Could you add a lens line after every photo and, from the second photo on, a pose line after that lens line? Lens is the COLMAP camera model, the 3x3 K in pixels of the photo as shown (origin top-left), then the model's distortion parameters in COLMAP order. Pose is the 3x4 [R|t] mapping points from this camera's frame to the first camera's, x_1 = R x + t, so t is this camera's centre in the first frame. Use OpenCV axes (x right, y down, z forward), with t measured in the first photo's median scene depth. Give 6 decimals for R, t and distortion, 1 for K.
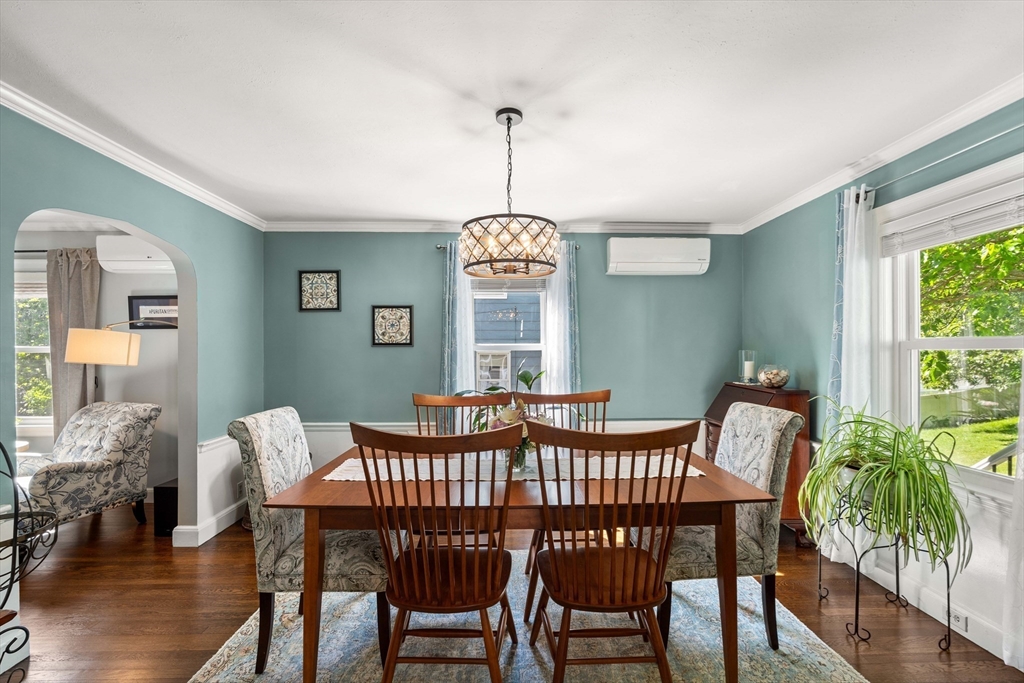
lens RADIAL K [[455.1, 0, 512.7], [0, 455.1, 347.0], [0, 0, 1]] dist [-0.004723, -0.001080]
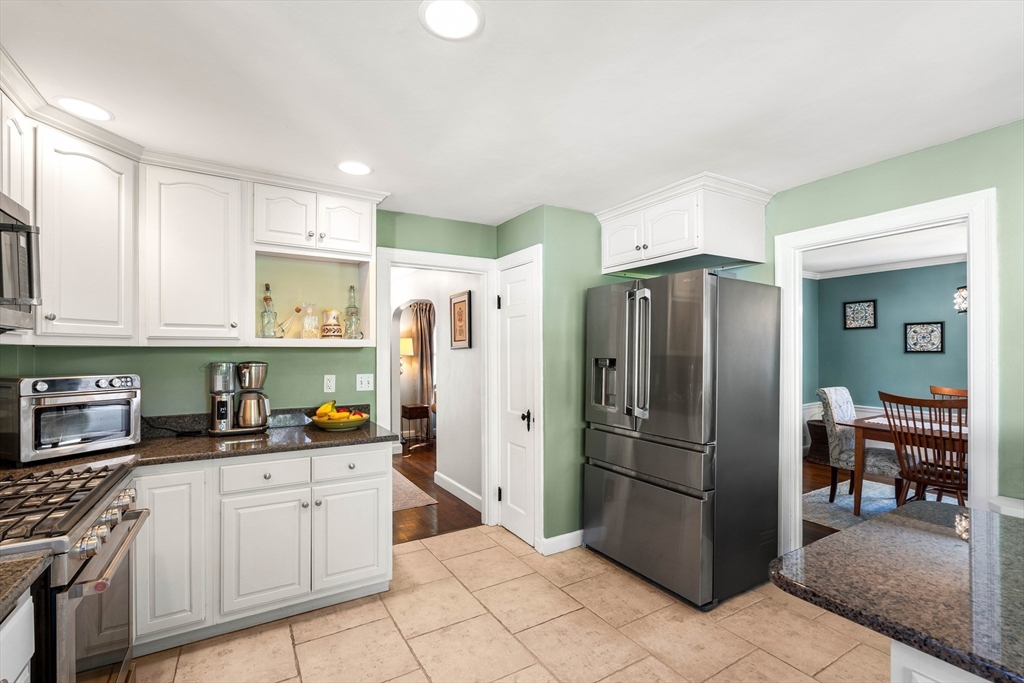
lens RADIAL K [[455.1, 0, 509.8], [0, 455.1, 352.1], [0, 0, 1]] dist [-0.004723, -0.001080]
pose [[0.495246, -0.001212, -0.868752, 0.284071], [0.011449, 0.999921, 0.005132, -0.025869], [0.868677, -0.012488, 0.495221, -0.699091]]
